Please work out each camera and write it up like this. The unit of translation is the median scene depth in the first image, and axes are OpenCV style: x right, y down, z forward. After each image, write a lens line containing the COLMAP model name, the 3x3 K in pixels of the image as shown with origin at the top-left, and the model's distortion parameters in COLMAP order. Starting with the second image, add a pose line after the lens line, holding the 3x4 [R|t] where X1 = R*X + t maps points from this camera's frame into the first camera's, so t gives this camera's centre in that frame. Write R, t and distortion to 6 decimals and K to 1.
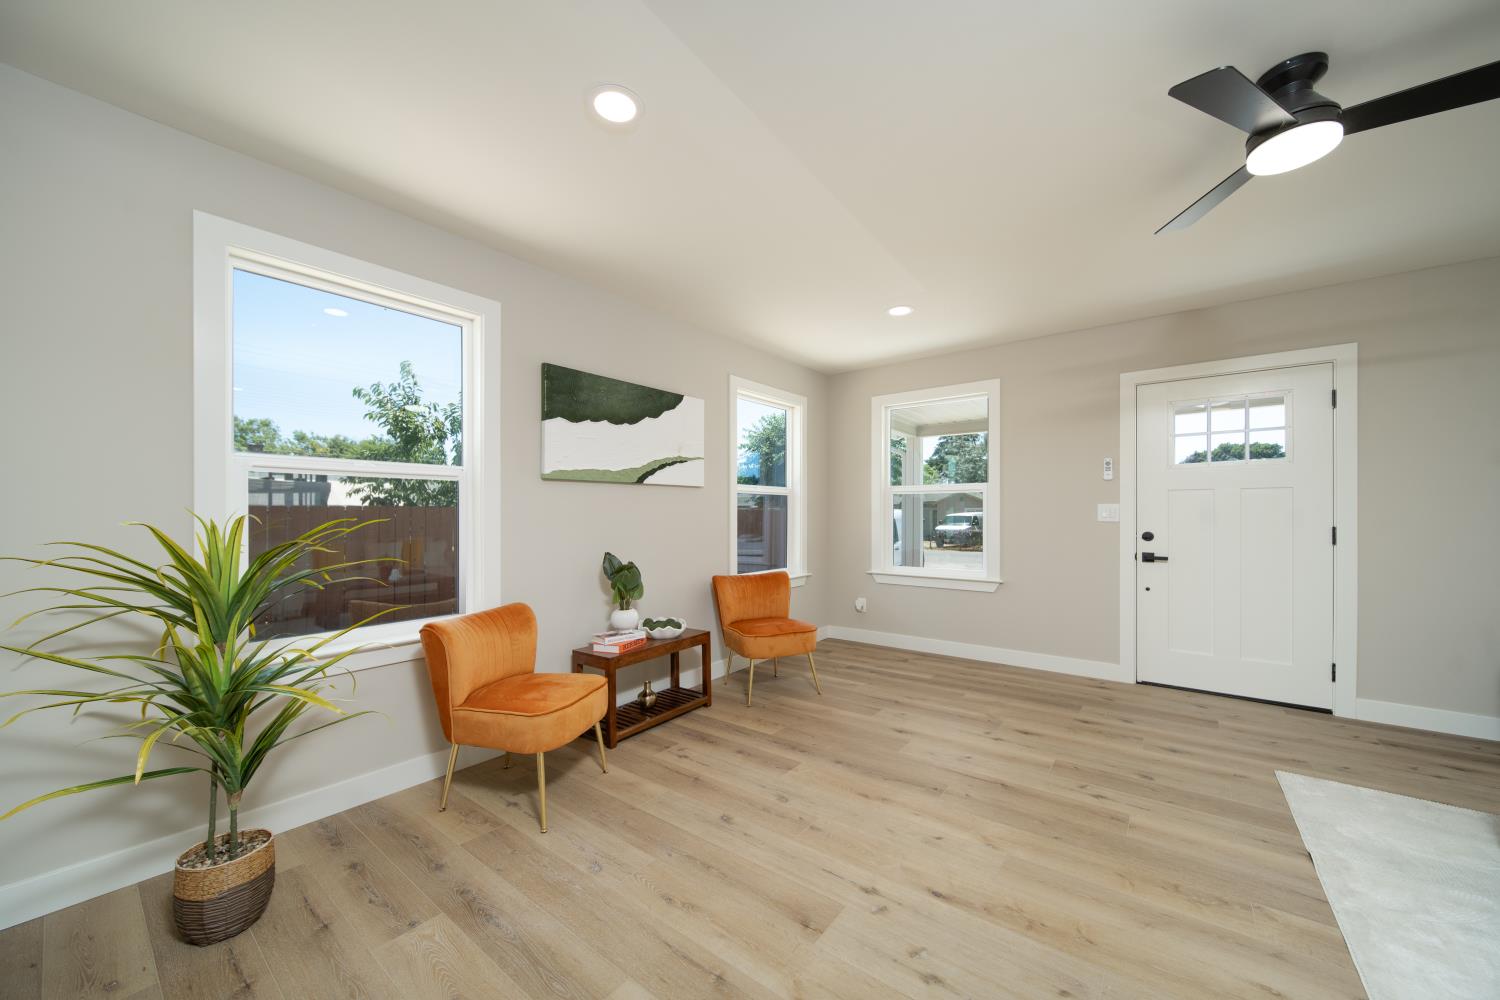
lens RADIAL K [[537.2, 0, 753.4], [0, 537.2, 502.9], [0, 0, 1]] dist [0.000274, 0.000069]
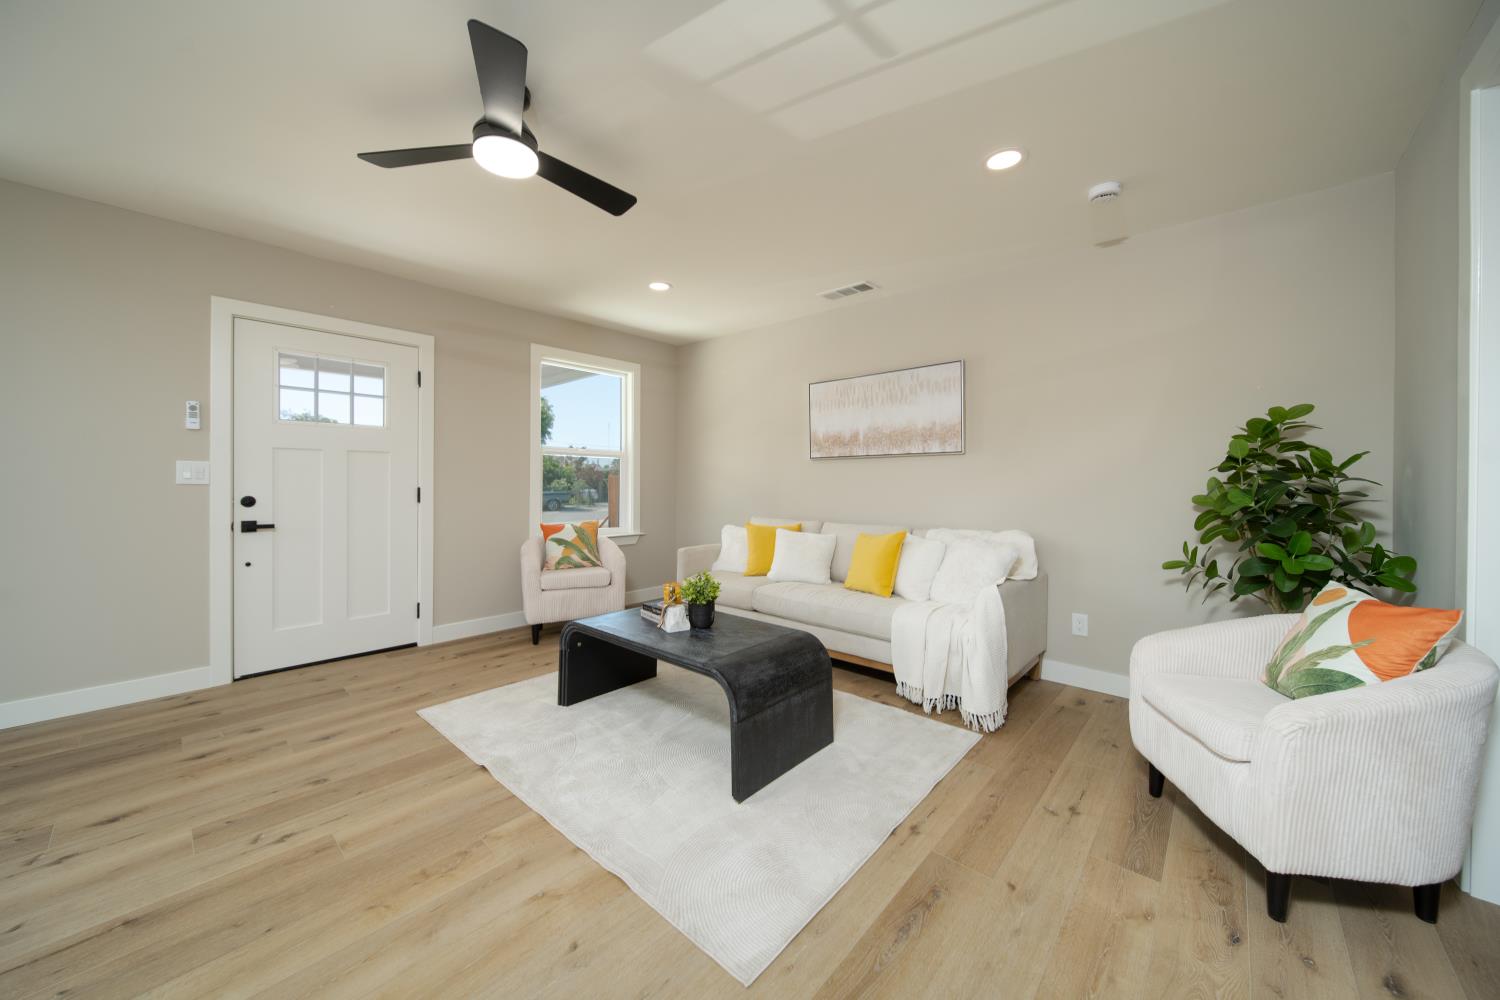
lens RADIAL K [[548.6, 0, 747.3], [0, 548.6, 481.7], [0, 0, 1]] dist [-0.000851, -0.000242]
pose [[0.088119, -0.003289, 0.996105, -0.069962], [-0.029761, 0.999539, 0.005933, 0.005056], [-0.995665, -0.030168, 0.087980, 0.226127]]
